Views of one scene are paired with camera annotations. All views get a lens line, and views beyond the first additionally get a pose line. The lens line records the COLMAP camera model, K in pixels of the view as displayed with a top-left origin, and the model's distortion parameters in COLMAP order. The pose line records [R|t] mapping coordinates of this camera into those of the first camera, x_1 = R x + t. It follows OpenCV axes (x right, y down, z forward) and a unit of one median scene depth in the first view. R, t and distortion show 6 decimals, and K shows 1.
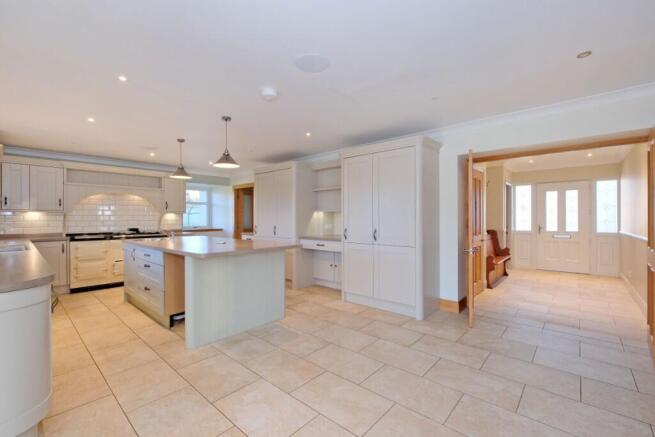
lens RADIAL K [[282.9, 0, 327.1], [0, 282.9, 218.7], [0, 0, 1]] dist [-0.001228, -0.000007]
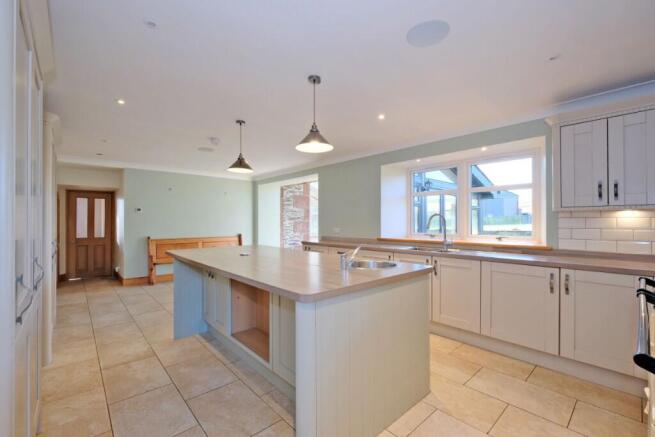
lens RADIAL K [[282.9, 0, 324.6], [0, 282.9, 221.5], [0, 0, 1]] dist [-0.001228, -0.000007]
pose [[-0.991989, 0.005027, 0.126223, -0.728183], [0.004301, 0.999973, -0.006025, -0.002179], [-0.126250, -0.005434, -0.991984, 1.837939]]
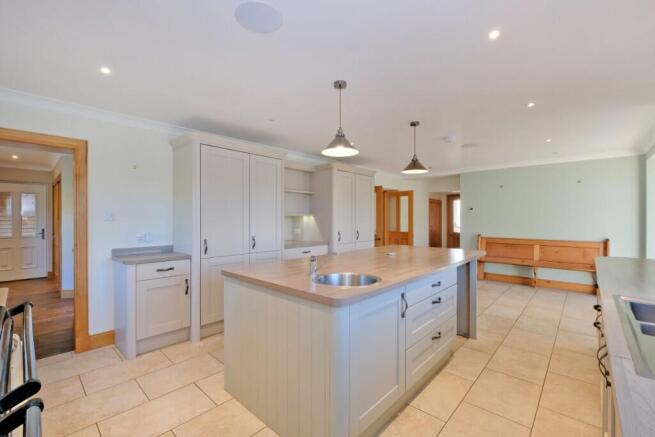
lens RADIAL K [[282.9, 0, 323.7], [0, 282.9, 217.9], [0, 0, 1]] dist [-0.001228, -0.000007]
pose [[0.018839, 0.001089, 0.999822, -1.276762], [-0.003683, 0.999993, -0.001020, -0.023297], [-0.999816, -0.003663, 0.018842, 1.232364]]
